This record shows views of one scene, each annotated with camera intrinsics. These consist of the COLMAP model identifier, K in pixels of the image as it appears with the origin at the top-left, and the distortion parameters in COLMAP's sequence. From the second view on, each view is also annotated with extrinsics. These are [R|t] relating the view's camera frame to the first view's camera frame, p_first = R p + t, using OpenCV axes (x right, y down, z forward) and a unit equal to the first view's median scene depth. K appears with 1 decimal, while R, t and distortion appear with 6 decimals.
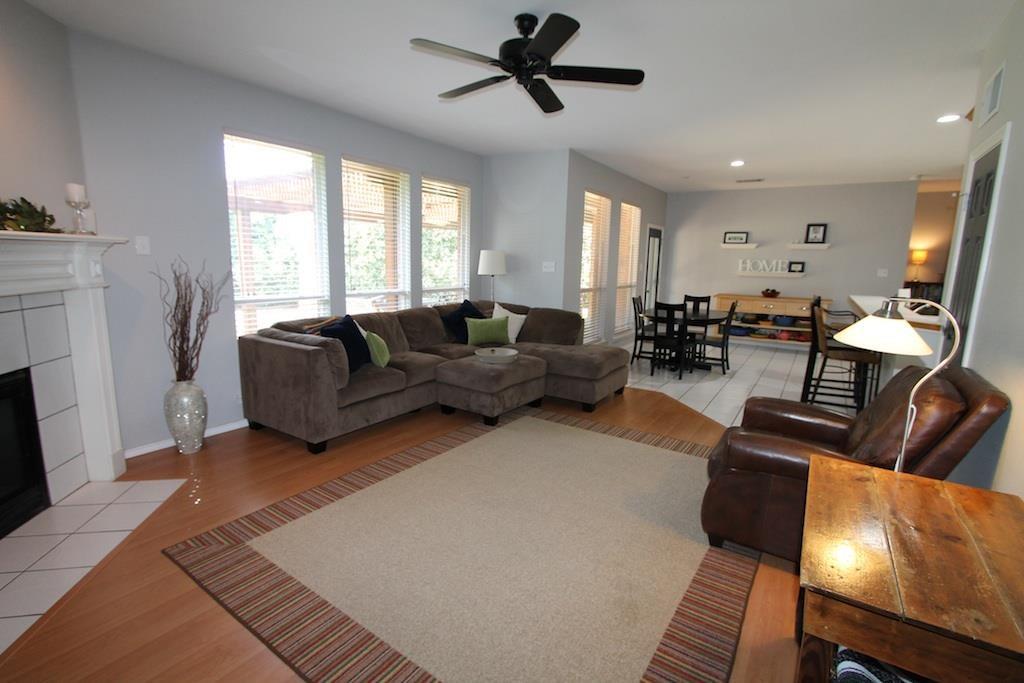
lens RADIAL K [[480.2, 0, 512.0], [0, 480.2, 341.5], [0, 0, 1]] dist [-0.015764, 0.000073]
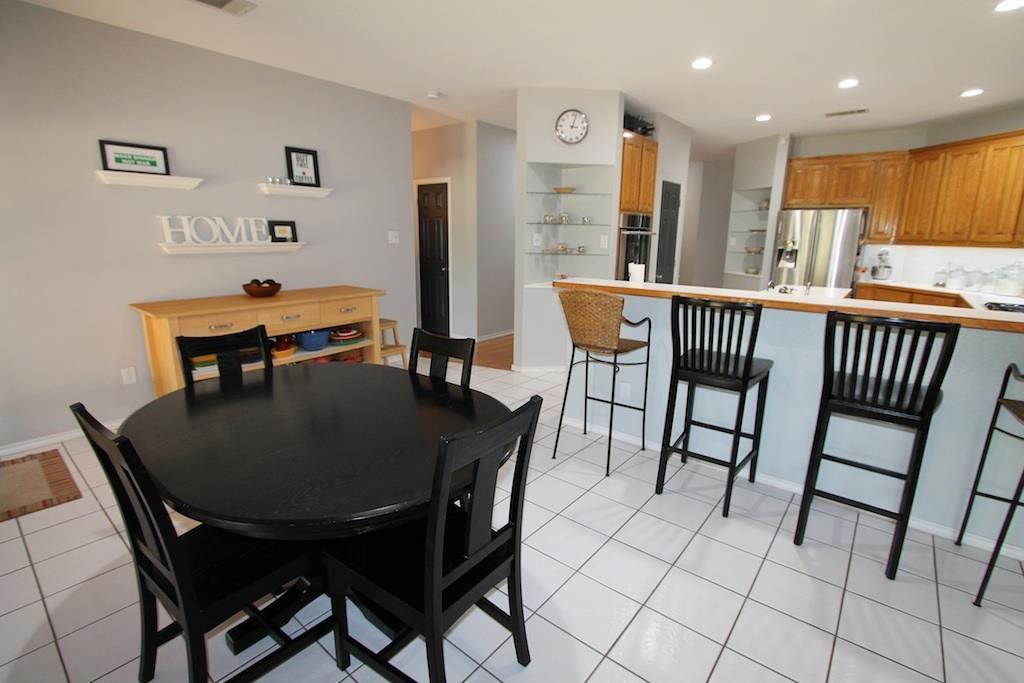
lens RADIAL K [[480.2, 0, 512.0], [0, 480.2, 341.5], [0, 0, 1]] dist [-0.015764, 0.000073]
pose [[0.108942, -0.237742, 0.965200, 0.099331], [0.158120, 0.962761, 0.219295, -0.117775], [-0.981392, 0.128727, 0.142477, 0.712445]]
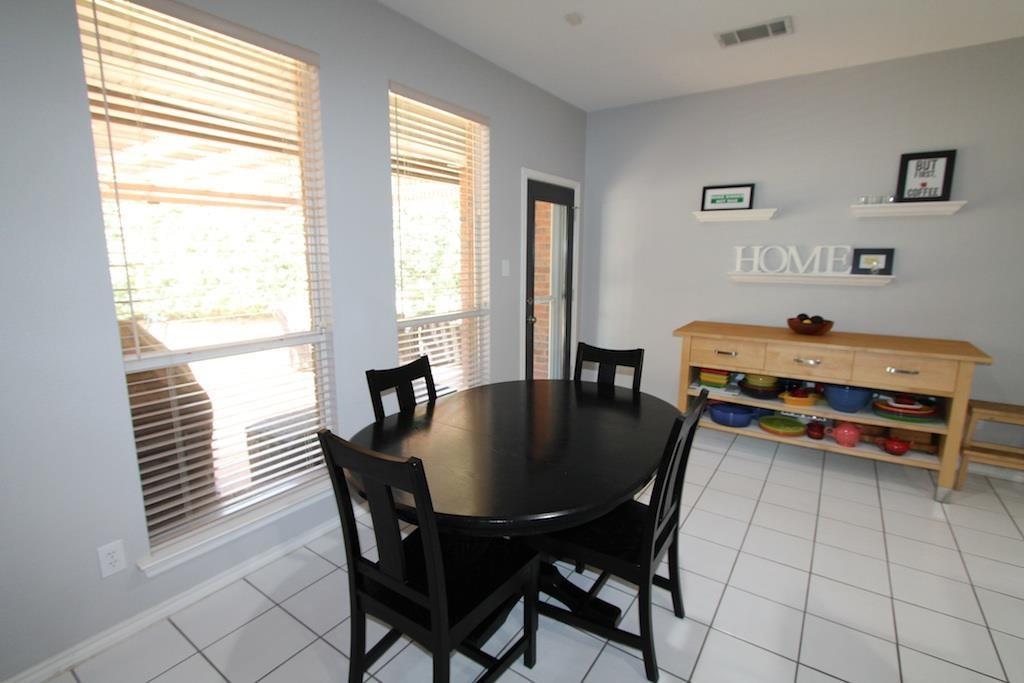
lens RADIAL K [[480.2, 0, 512.0], [0, 480.2, 341.5], [0, 0, 1]] dist [-0.015764, 0.000073]
pose [[0.999507, -0.013083, -0.028539, 0.298374], [0.013310, 0.999881, 0.007774, -0.095133], [0.028434, -0.008150, 0.999562, 0.586702]]
